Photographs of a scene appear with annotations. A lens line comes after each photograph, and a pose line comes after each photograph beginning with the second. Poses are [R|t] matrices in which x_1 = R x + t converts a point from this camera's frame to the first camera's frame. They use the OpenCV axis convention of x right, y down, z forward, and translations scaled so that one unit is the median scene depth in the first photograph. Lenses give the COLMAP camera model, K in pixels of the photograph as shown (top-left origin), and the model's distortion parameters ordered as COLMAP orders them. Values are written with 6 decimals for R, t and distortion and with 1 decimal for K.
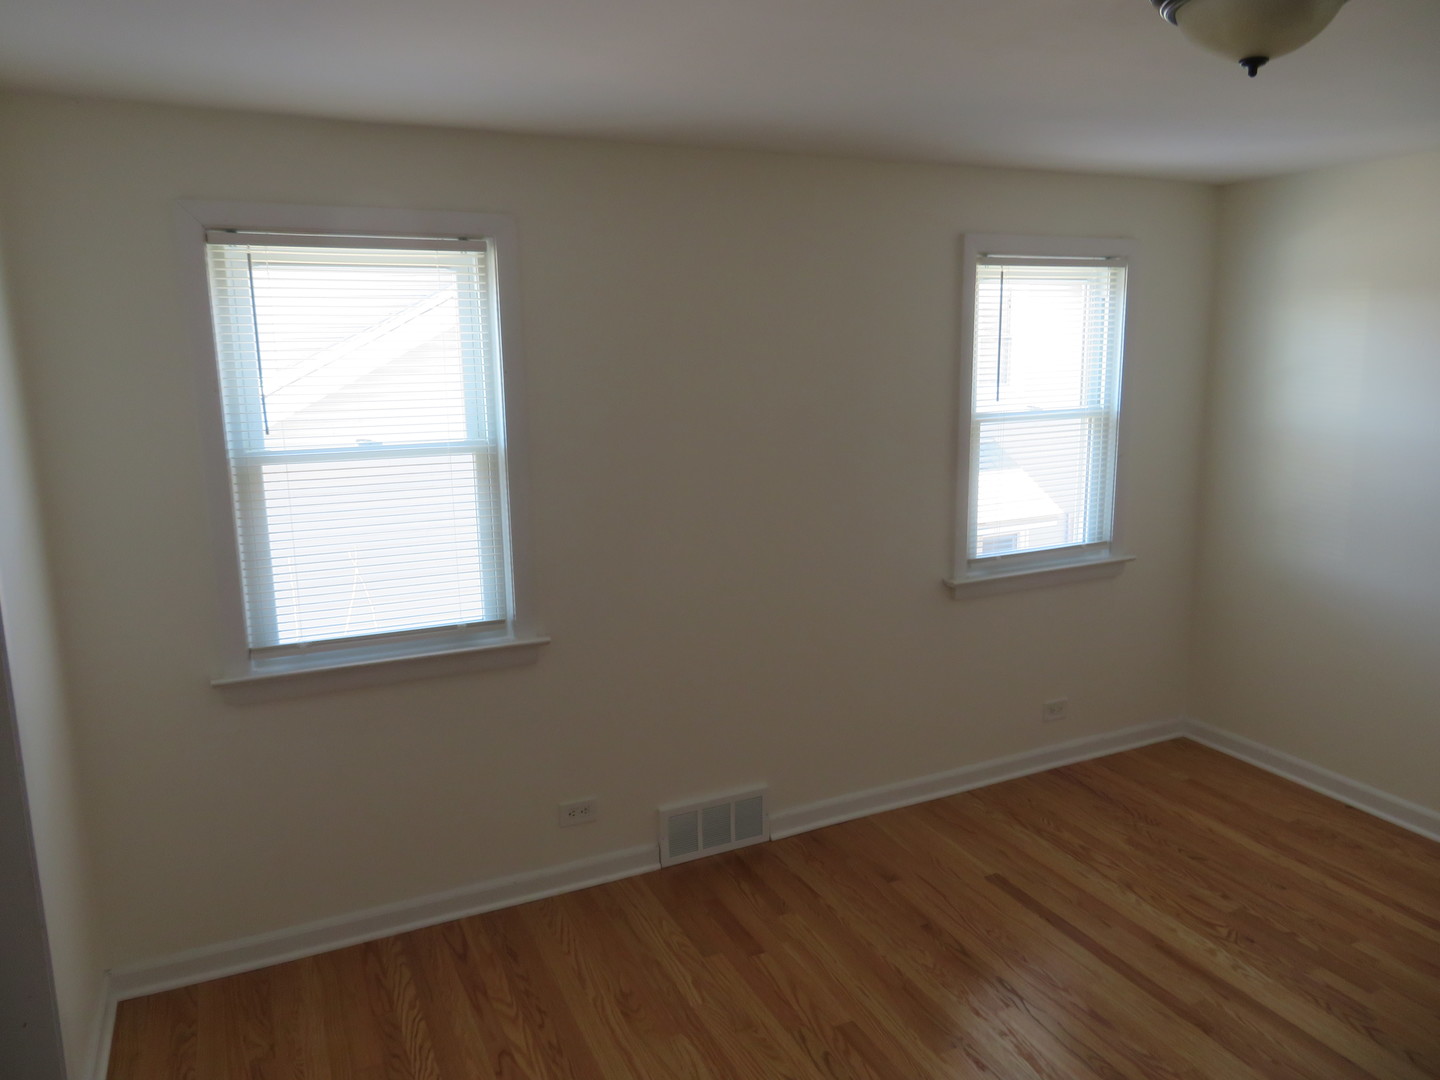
lens RADIAL K [[1027.8, 0, 719.0], [0, 1027.8, 541.3], [0, 0, 1]] dist [-0.017498, 0.022272]
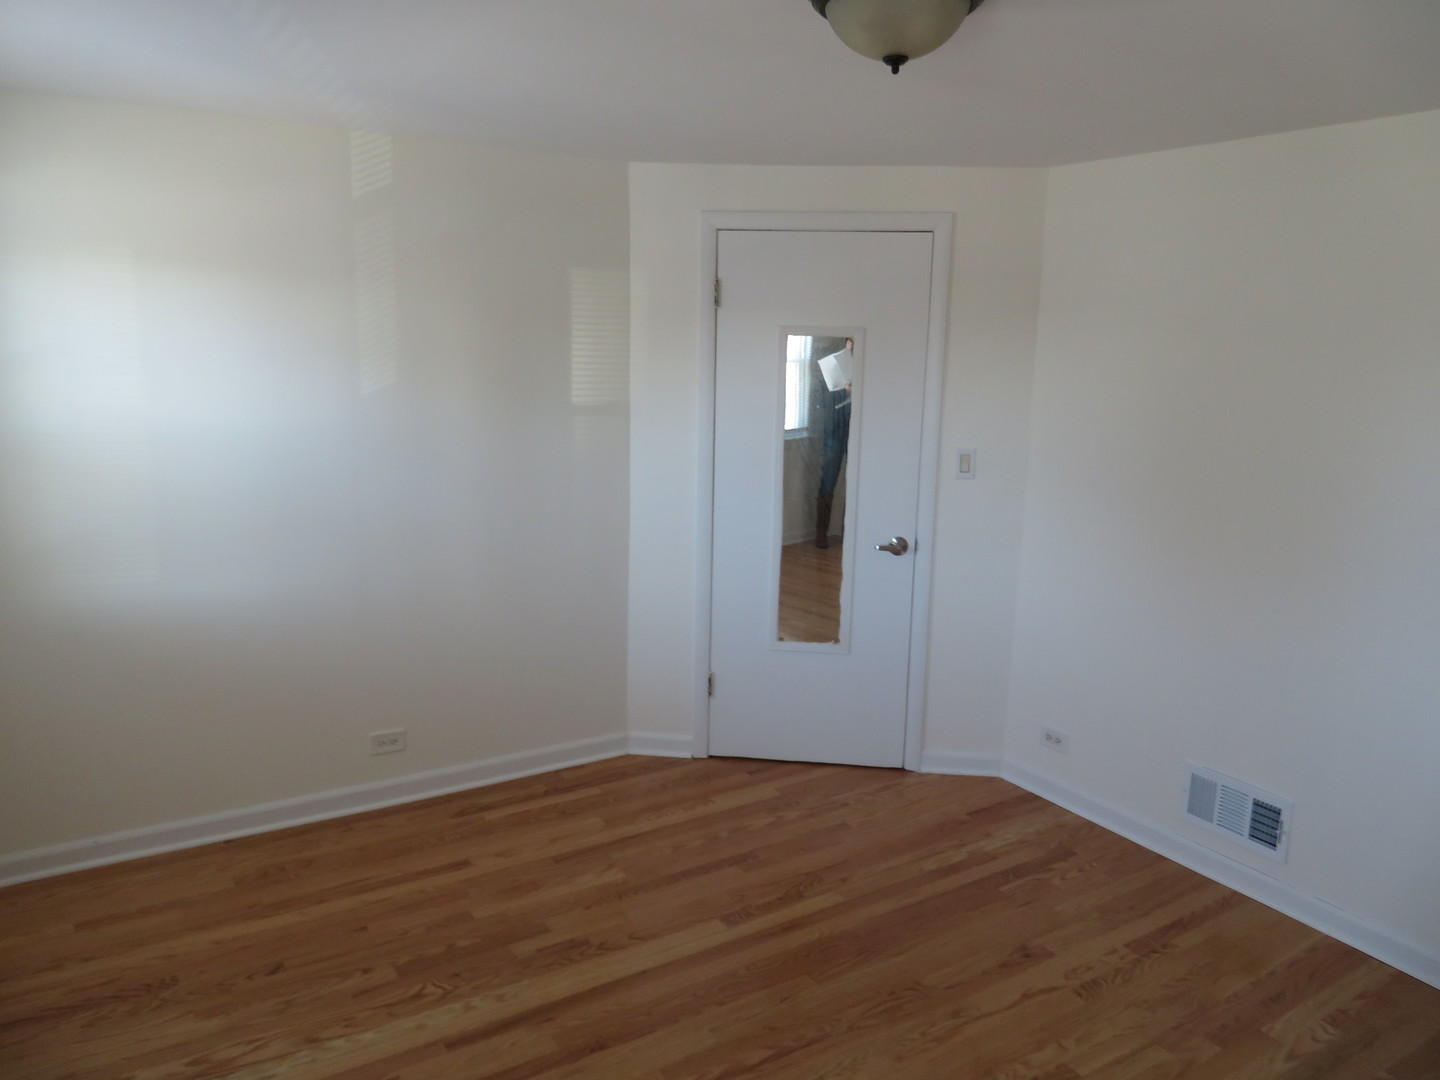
lens RADIAL K [[1027.8, 0, 719.3], [0, 1027.8, 542.2], [0, 0, 1]] dist [-0.017498, 0.022272]
pose [[-0.121124, -0.182556, 0.975706, -0.301506], [0.167334, 0.965121, 0.201348, -0.116769], [-0.978431, 0.187657, -0.086352, 0.706142]]
